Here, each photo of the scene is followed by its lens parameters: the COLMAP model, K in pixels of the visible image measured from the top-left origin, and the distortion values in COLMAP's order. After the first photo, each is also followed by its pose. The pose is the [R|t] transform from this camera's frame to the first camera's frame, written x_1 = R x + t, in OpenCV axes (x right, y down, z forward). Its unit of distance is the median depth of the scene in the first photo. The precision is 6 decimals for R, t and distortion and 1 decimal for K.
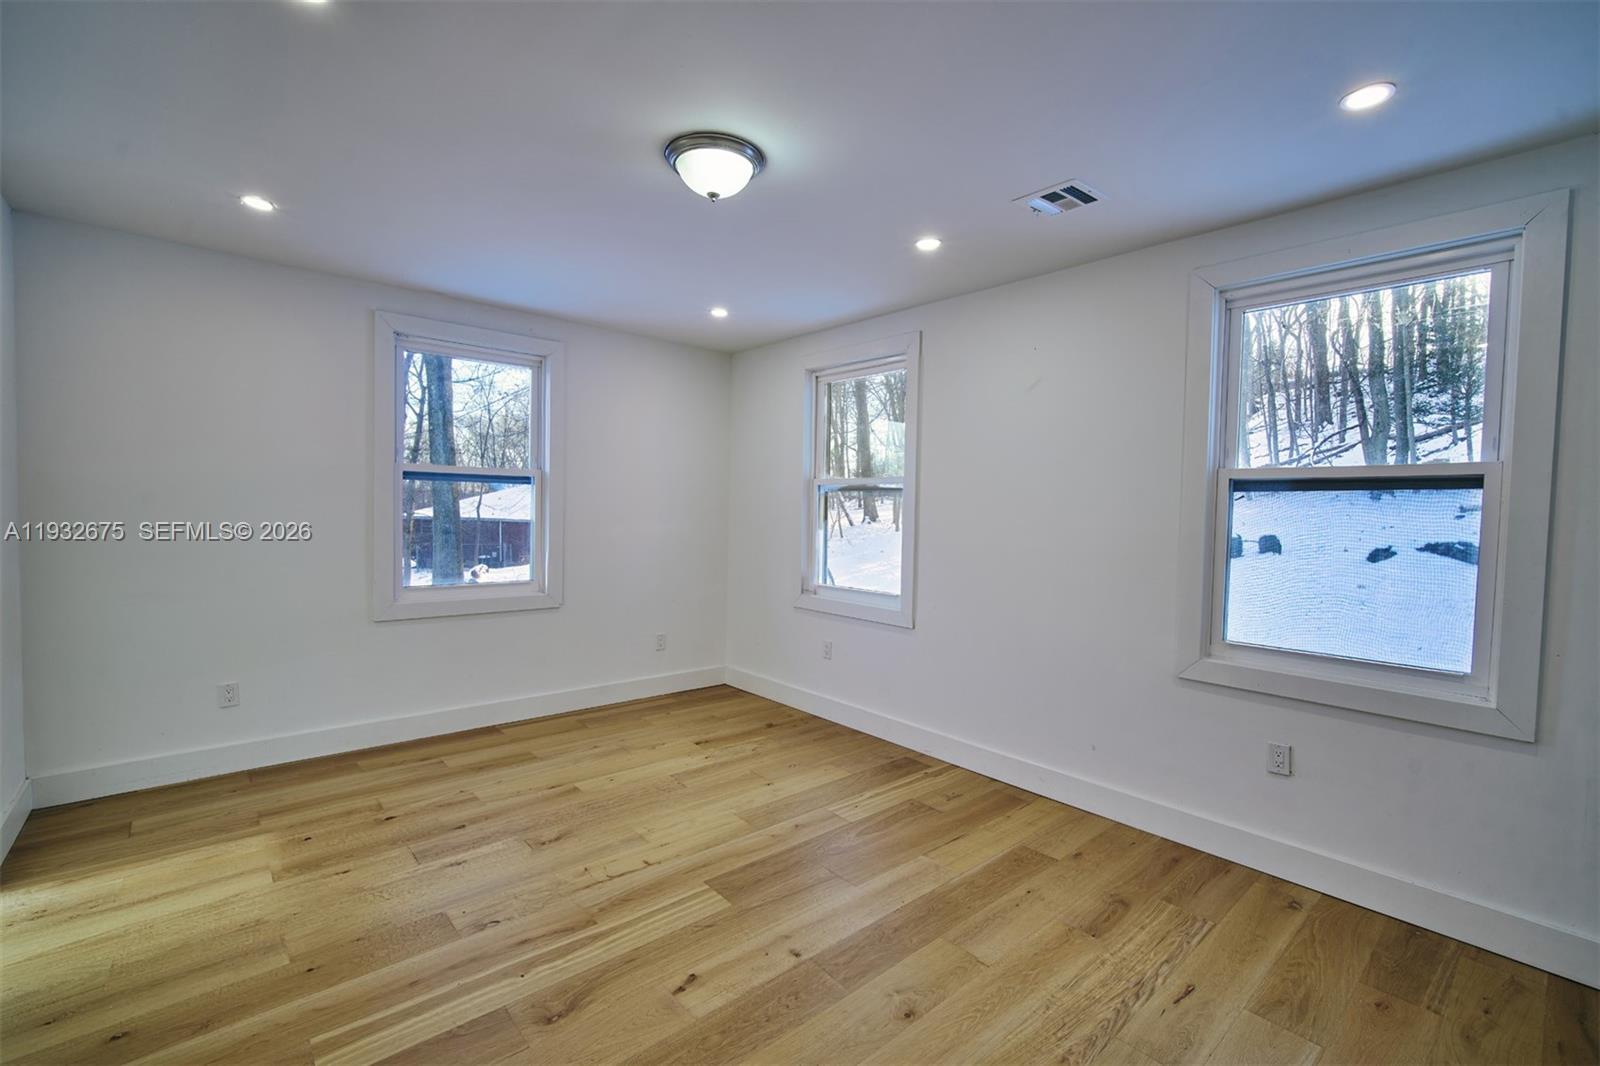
lens RADIAL K [[694.2, 0, 800.0], [0, 694.2, 533.0], [0, 0, 1]] dist [-0.002867, 0.001090]
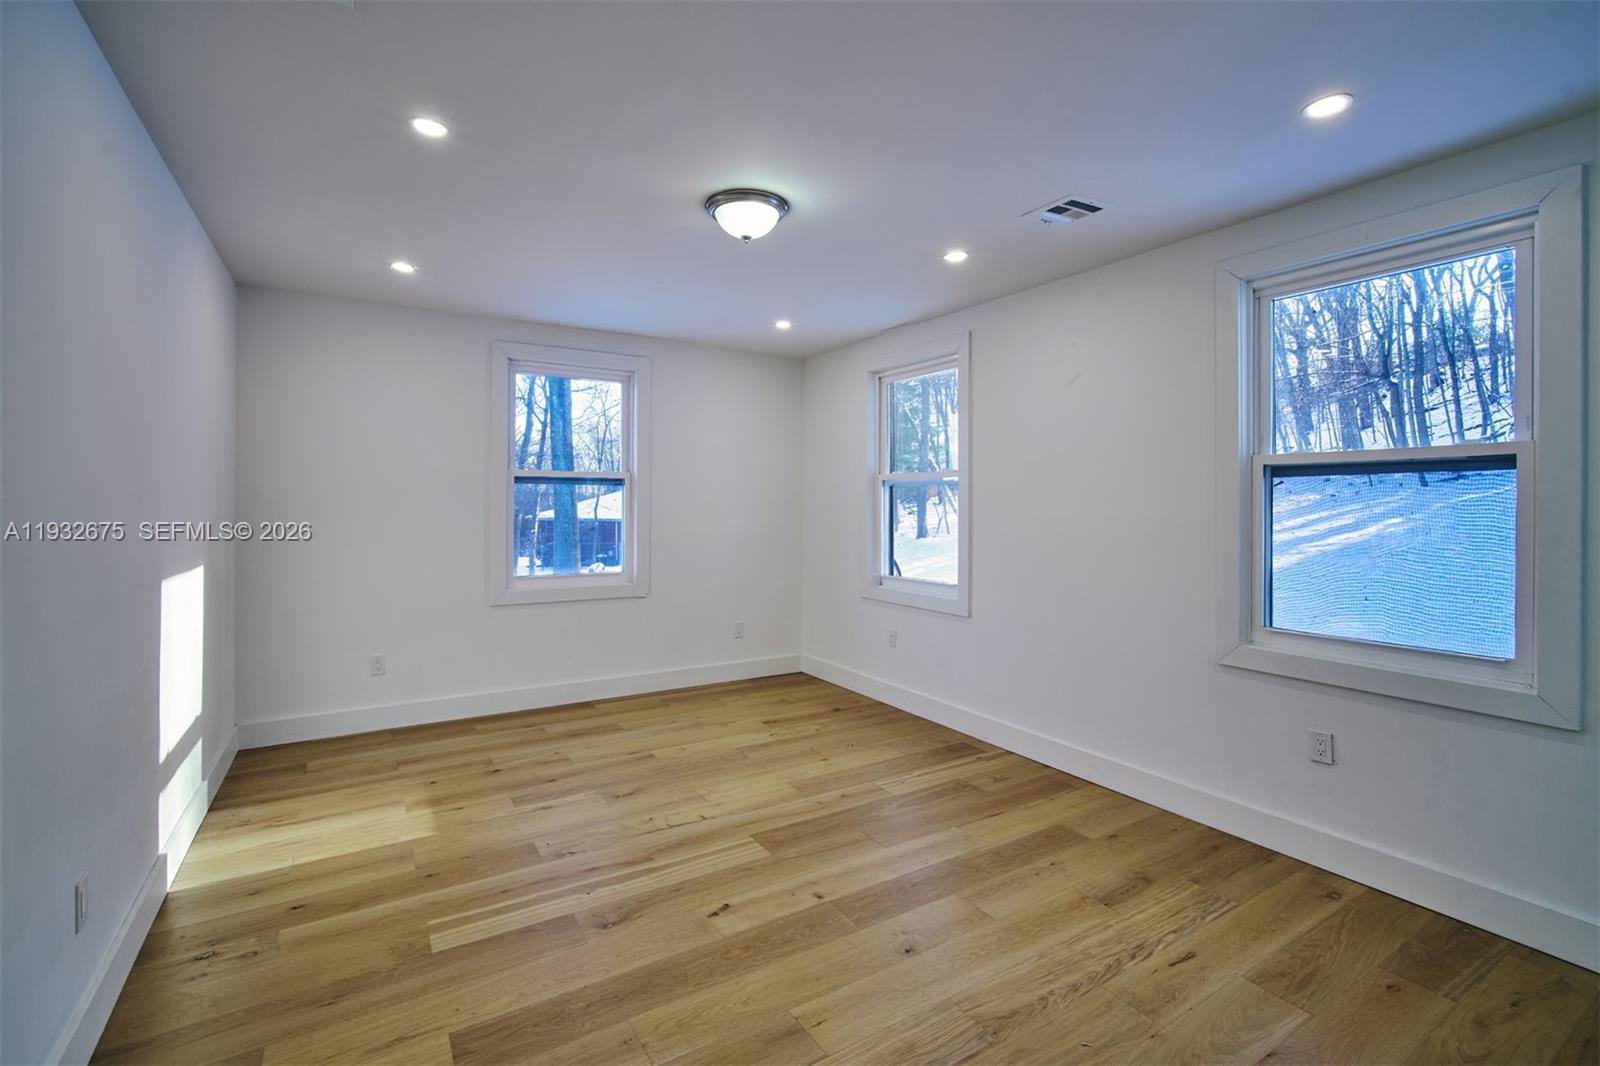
lens RADIAL K [[717.8, 0, 794.9], [0, 717.8, 500.8], [0, 0, 1]] dist [-0.000290, 0.000361]
pose [[0.985282, -0.017946, -0.169992, 0.131115], [0.010697, 0.998998, -0.043465, 0.012276], [0.170602, 0.041007, 0.984486, -0.142930]]
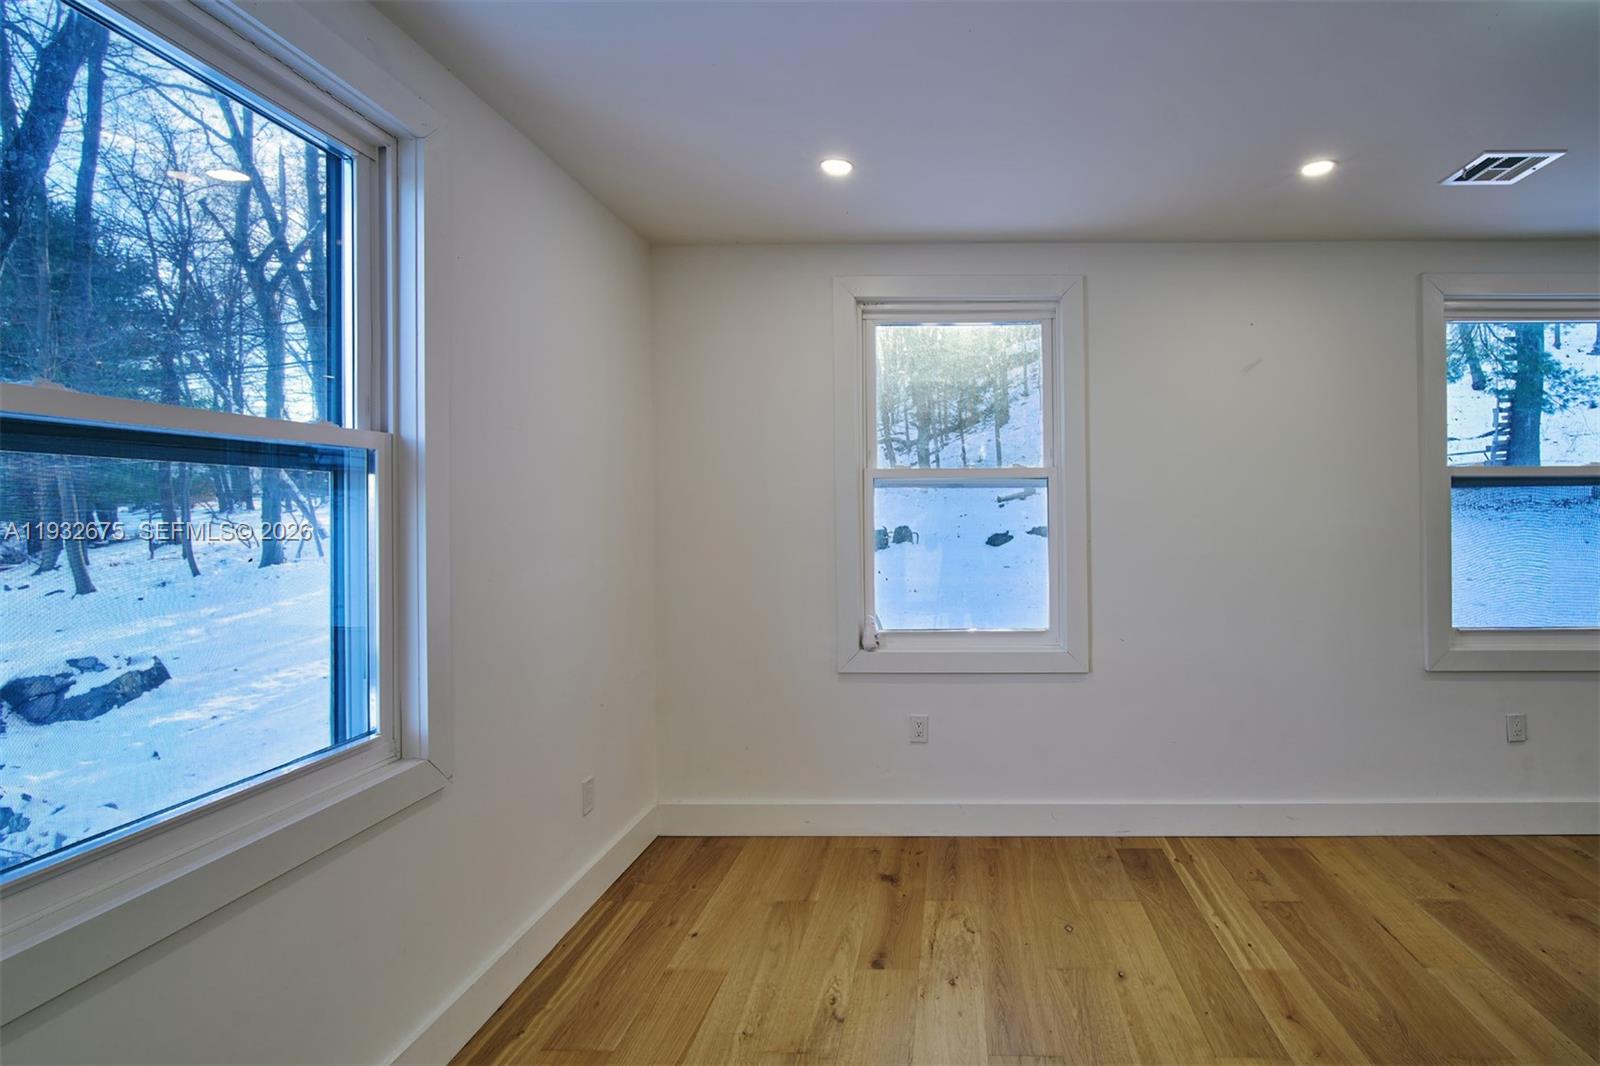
lens RADIAL K [[748.6, 0, 878.2], [0, 748.6, 516.7], [0, 0, 1]] dist [-0.004765, 0.000917]
pose [[0.665562, -0.031469, 0.745679, -0.812919], [0.045554, 0.998961, 0.001498, -0.057288], [-0.744951, 0.032972, 0.666304, 0.883912]]
